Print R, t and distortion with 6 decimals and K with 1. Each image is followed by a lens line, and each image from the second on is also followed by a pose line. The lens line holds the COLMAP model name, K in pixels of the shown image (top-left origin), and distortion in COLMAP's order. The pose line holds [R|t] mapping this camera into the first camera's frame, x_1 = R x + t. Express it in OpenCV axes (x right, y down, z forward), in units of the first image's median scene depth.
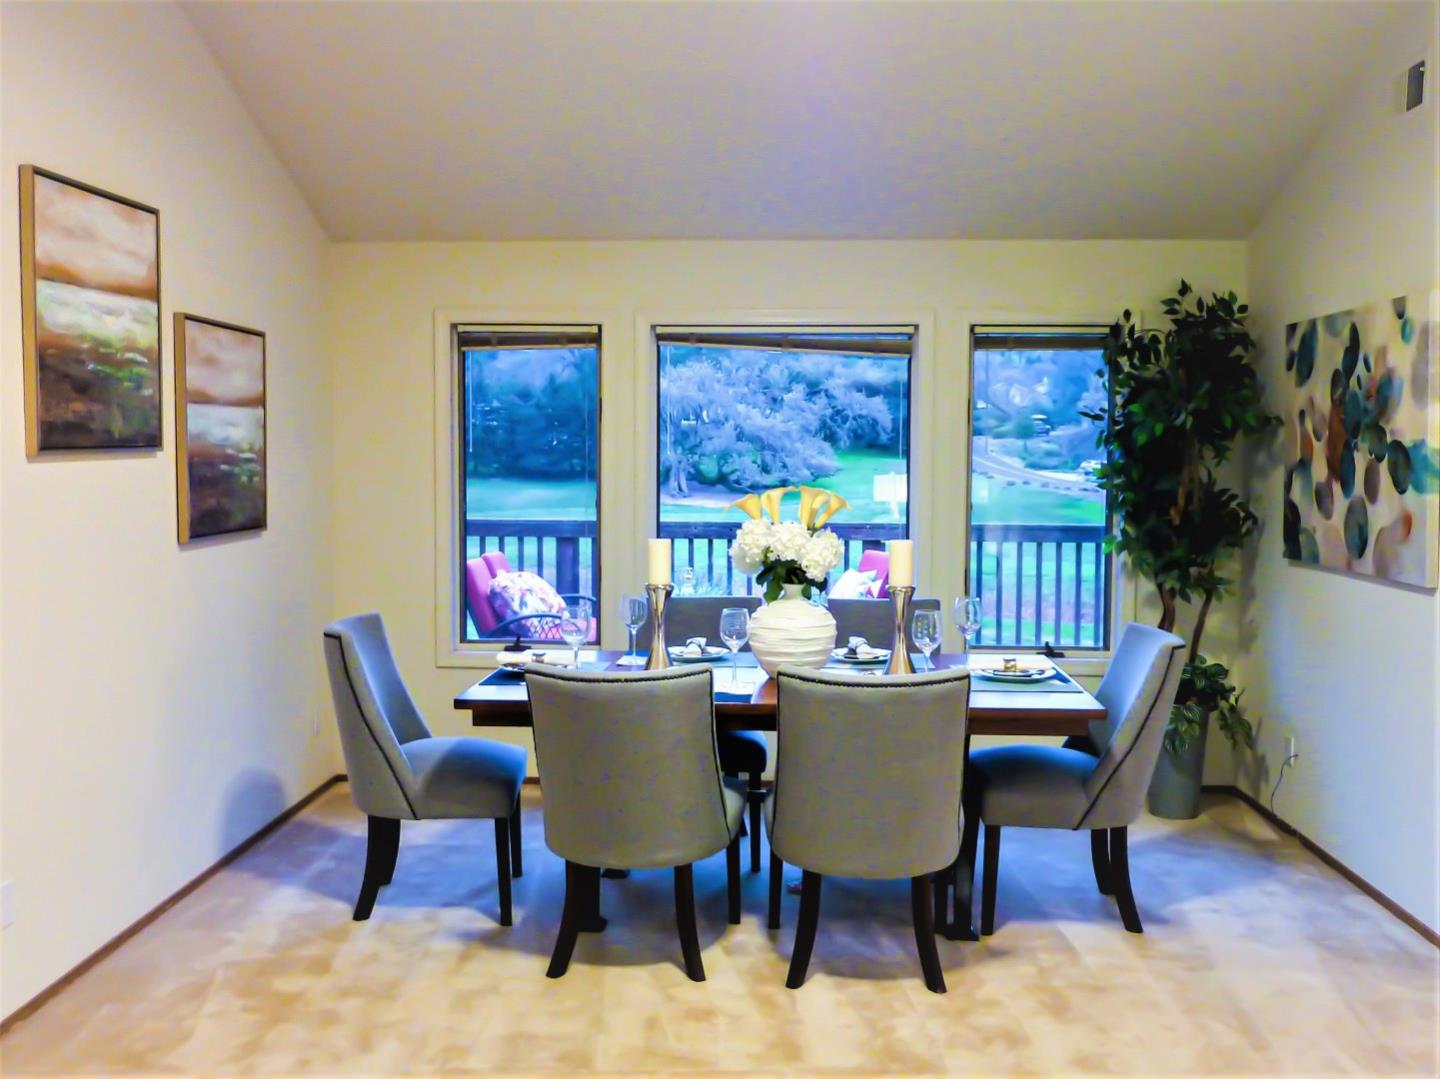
lens RADIAL K [[1385.6, 0, 720.0], [0, 1385.6, 539.5], [0, 0, 1]] dist [-0.026504, -0.014288]
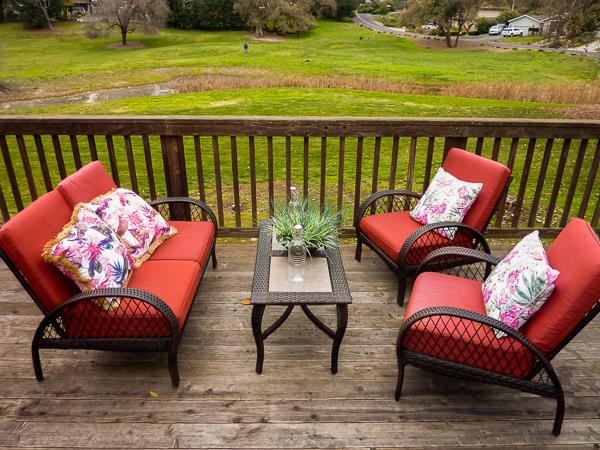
lens RADIAL K [[450.1, 0, 300.0], [0, 450.1, 223.3], [0, 0, 1]] dist [-0.038649, 0.003601]
pose [[0.998512, -0.018795, 0.051196, -0.058950], [-0.000783, 0.933699, 0.358058, -0.116371], [-0.054531, -0.357565, 0.932295, 1.243724]]
